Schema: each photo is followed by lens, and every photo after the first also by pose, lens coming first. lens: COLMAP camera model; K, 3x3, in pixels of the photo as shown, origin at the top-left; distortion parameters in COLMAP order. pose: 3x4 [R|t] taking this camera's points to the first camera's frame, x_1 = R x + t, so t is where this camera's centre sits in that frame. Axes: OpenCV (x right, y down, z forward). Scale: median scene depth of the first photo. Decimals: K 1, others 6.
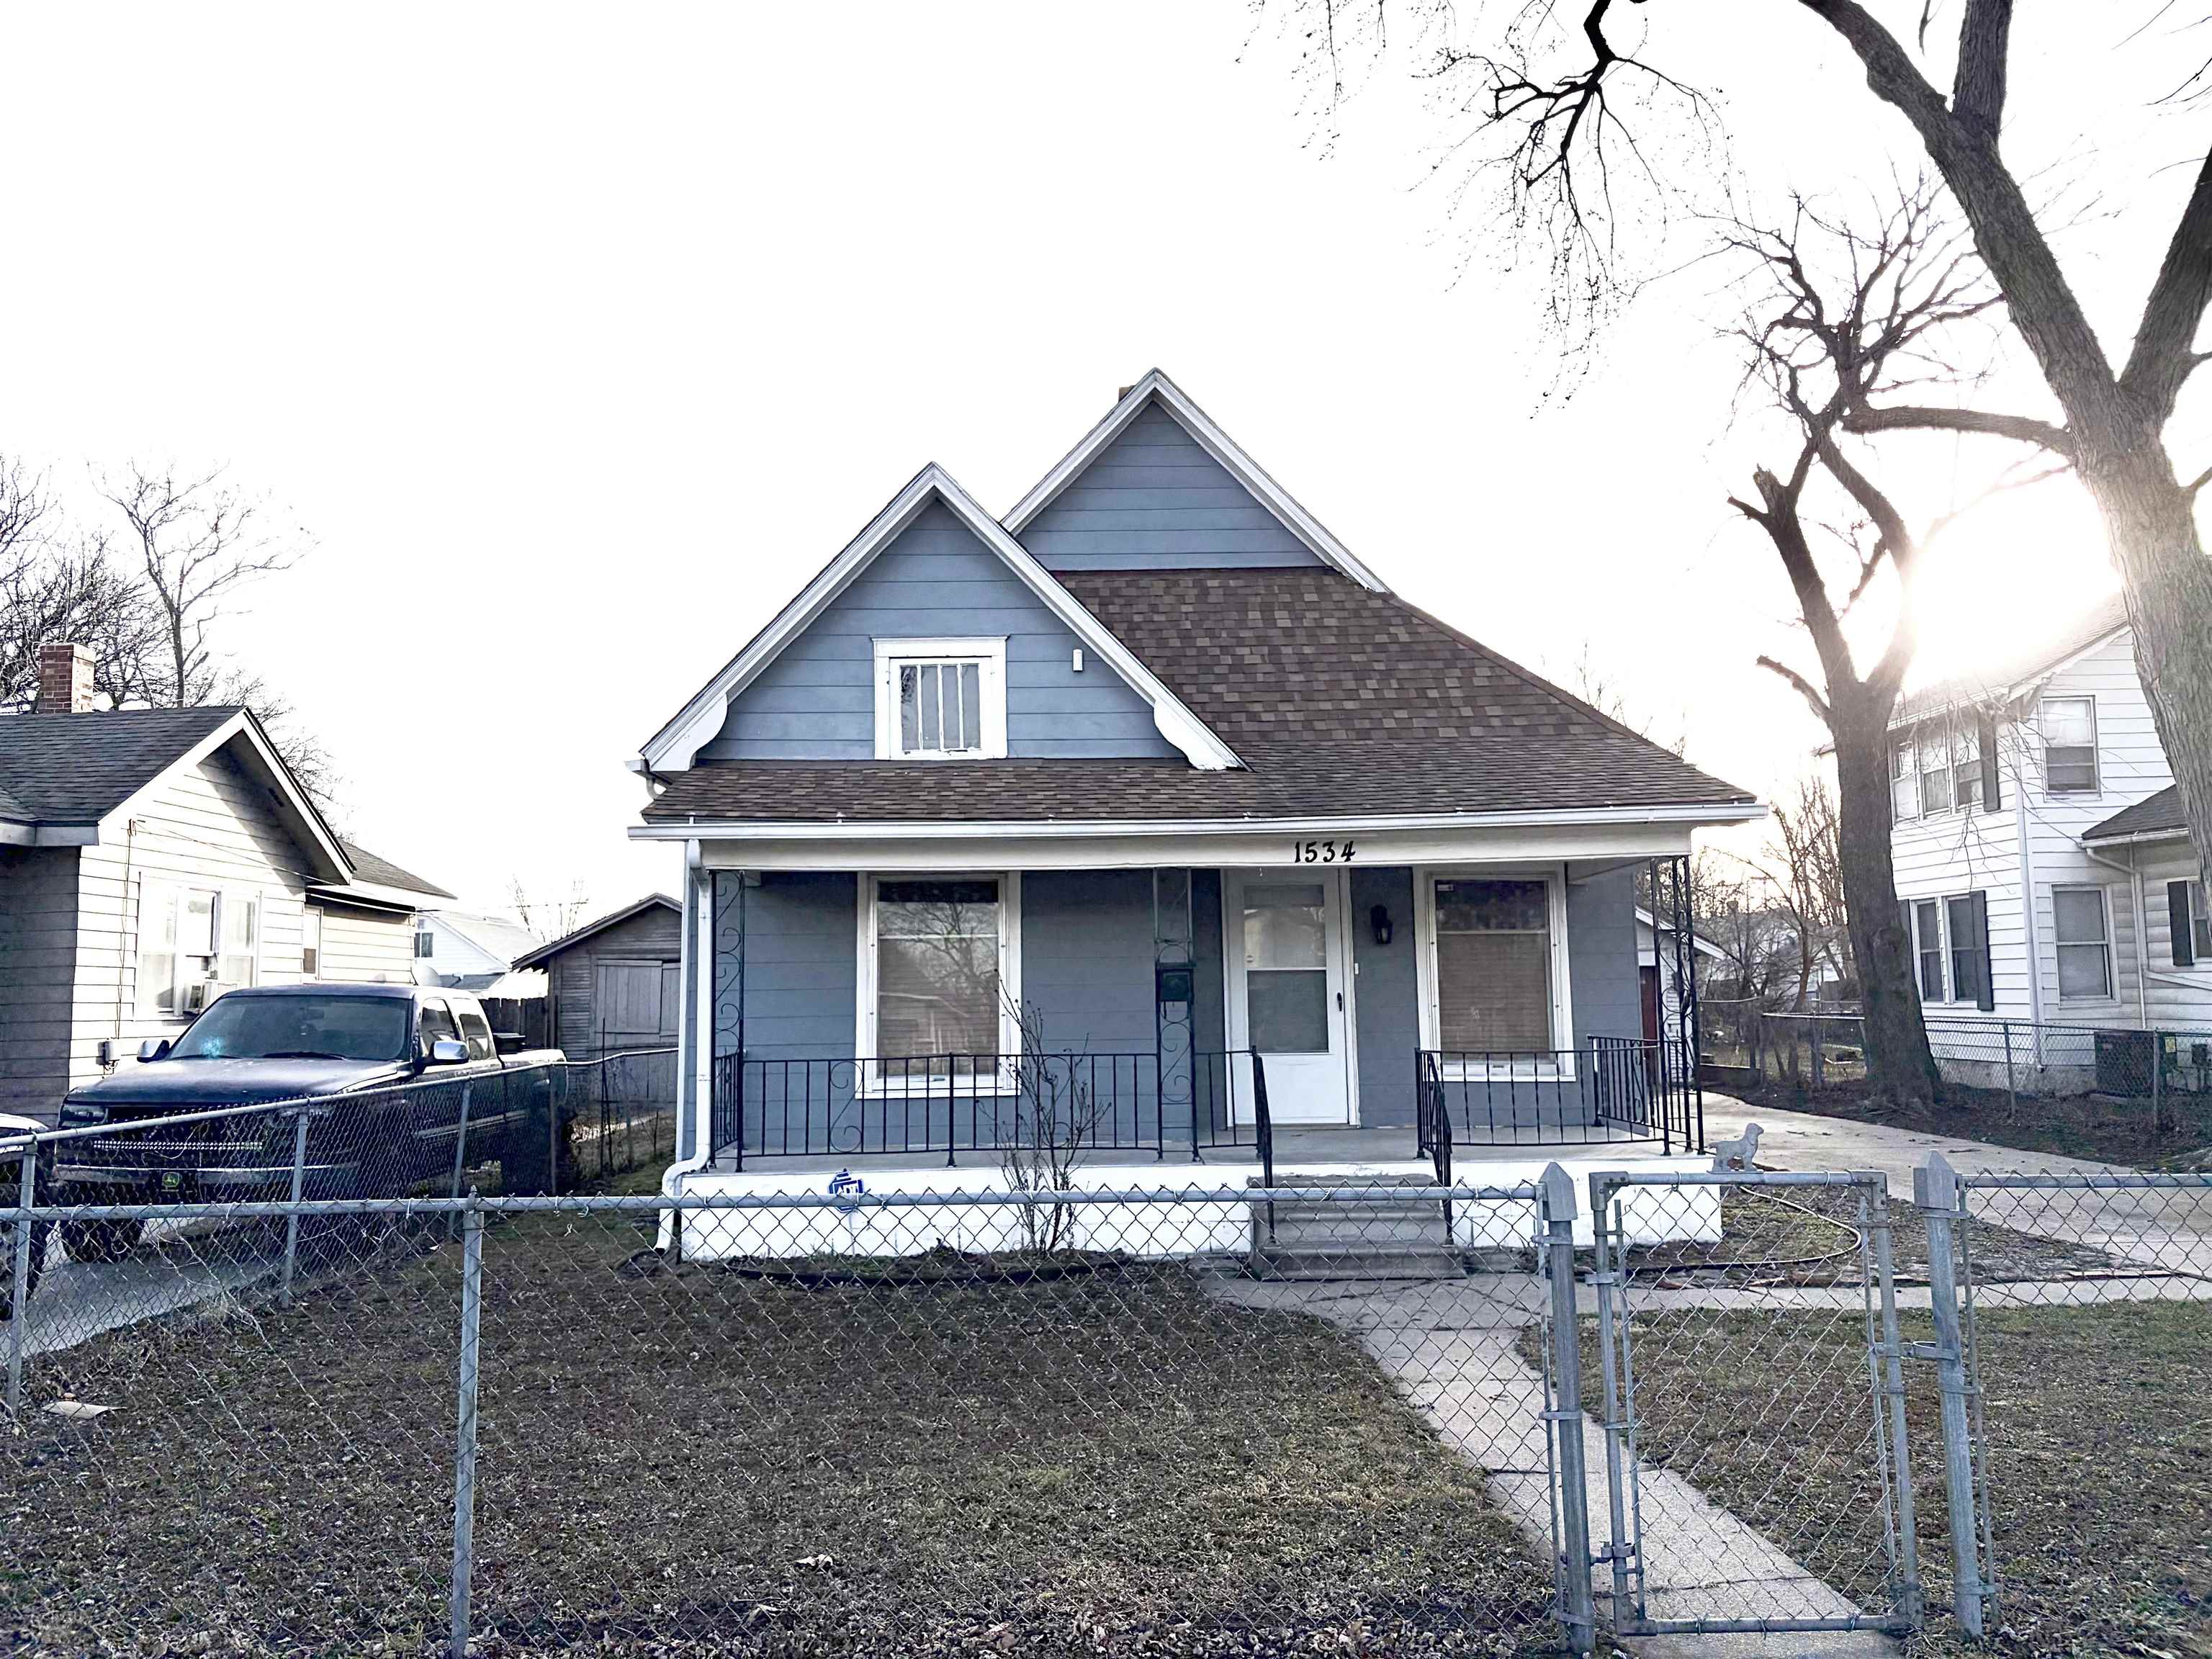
lens RADIAL K [[1695.9, 0, 1099.8], [0, 1695.9, 832.3], [0, 0, 1]] dist [0.047546, -0.049606]
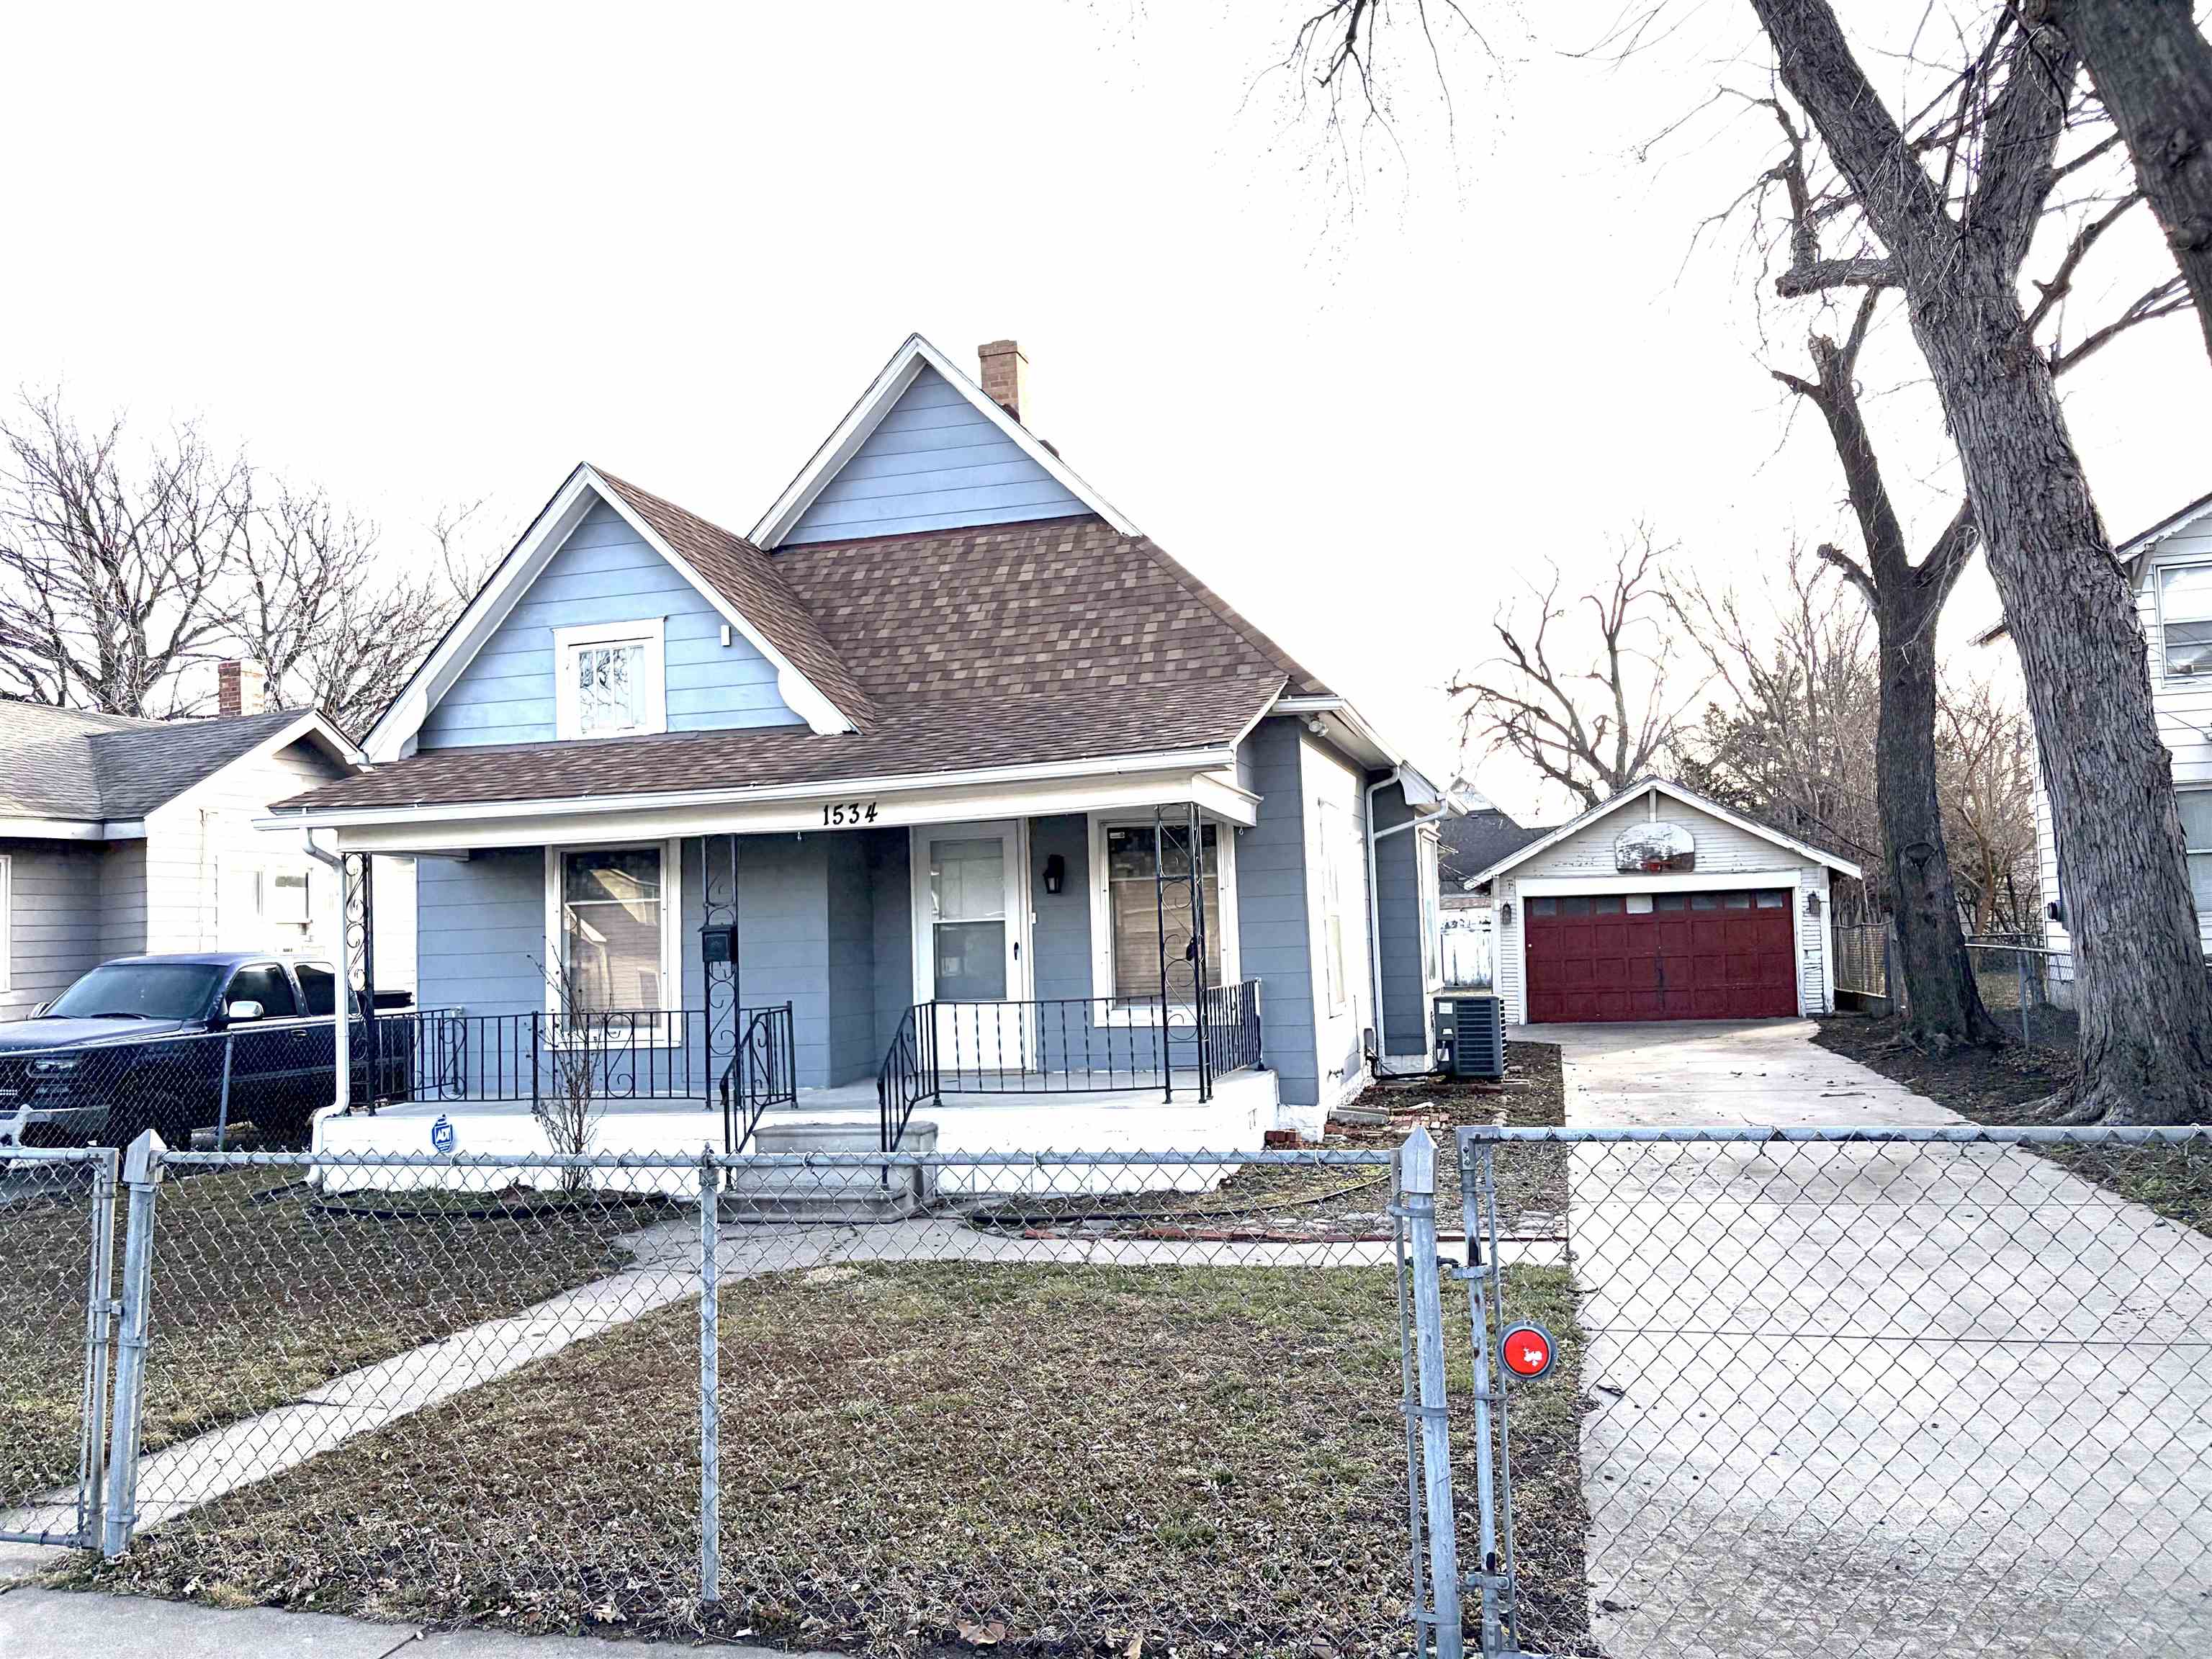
lens RADIAL K [[1695.9, 0, 1093.8], [0, 1695.9, 840.2], [0, 0, 1]] dist [0.047546, -0.049606]
pose [[0.959326, -0.037569, -0.279790, 0.497013], [0.050671, 0.997925, 0.039739, -0.005171], [0.277716, -0.052299, 0.959239, 0.040467]]
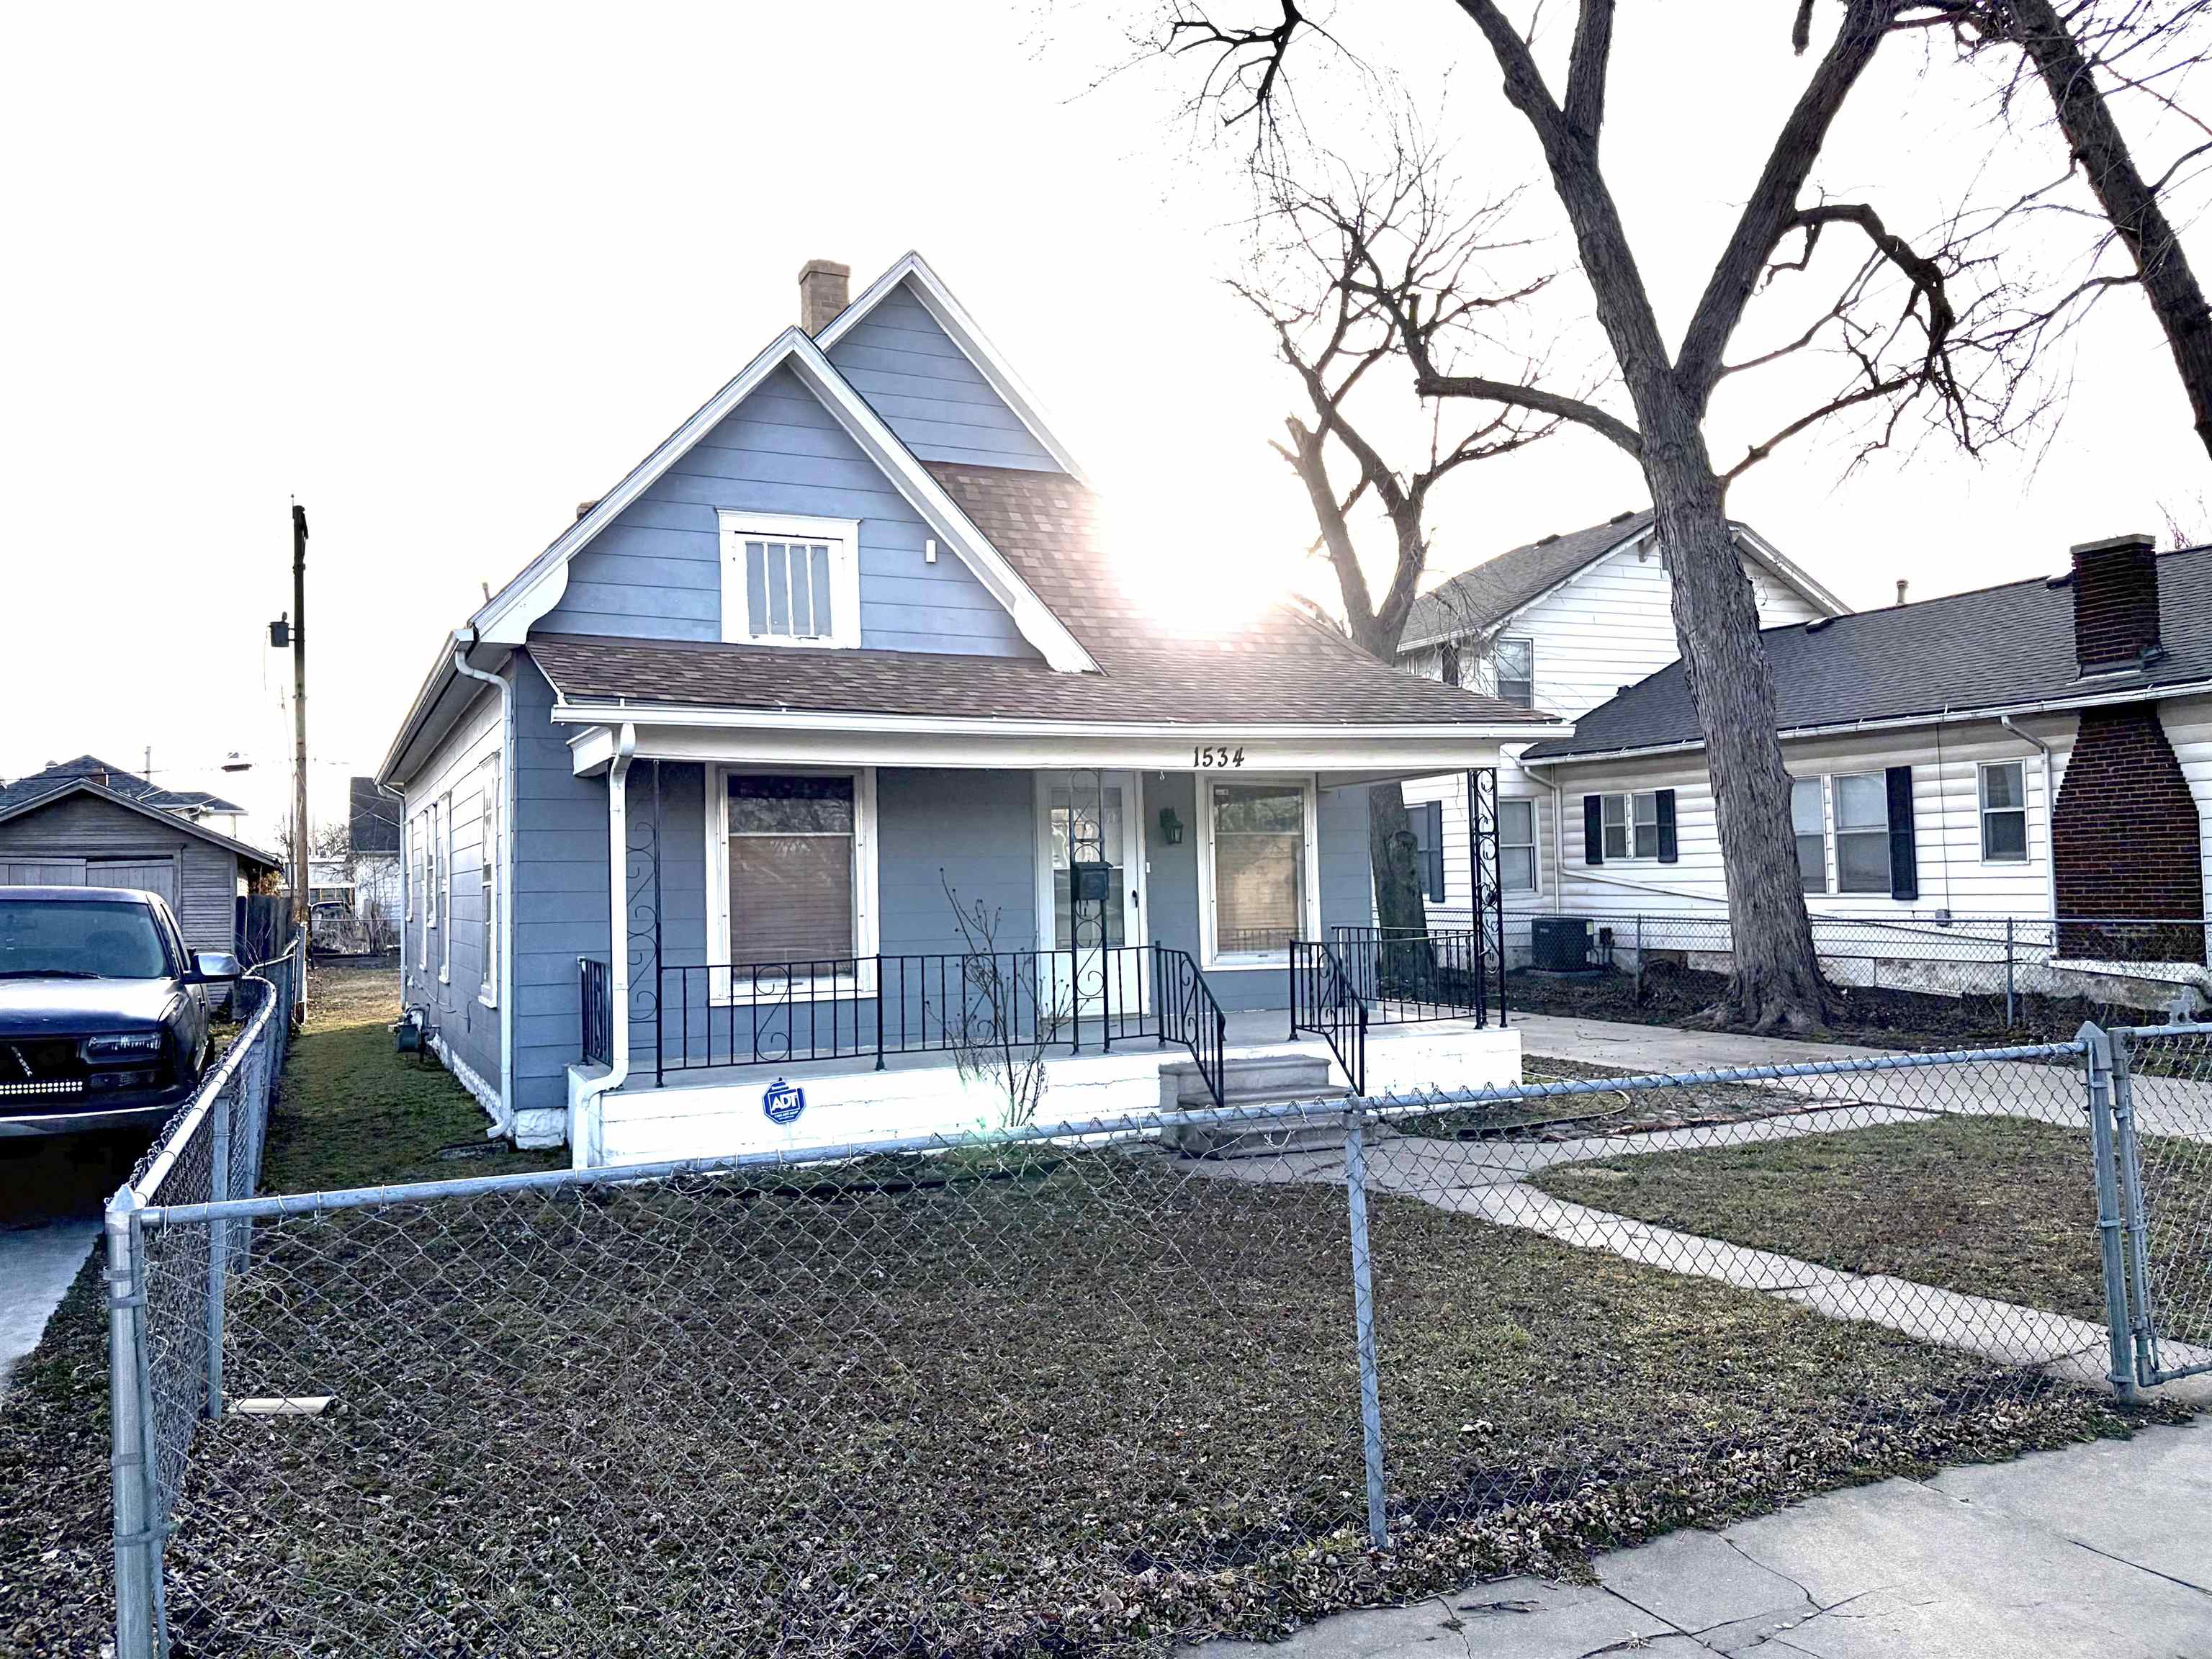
lens RADIAL K [[1695.9, 0, 1117.9], [0, 1695.9, 827.8], [0, 0, 1]] dist [0.047546, -0.049606]
pose [[0.910068, 0.009575, 0.414349, -0.316065], [-0.032801, 0.998261, 0.048975, 0.005585], [-0.413159, -0.058161, 0.908800, 0.060708]]
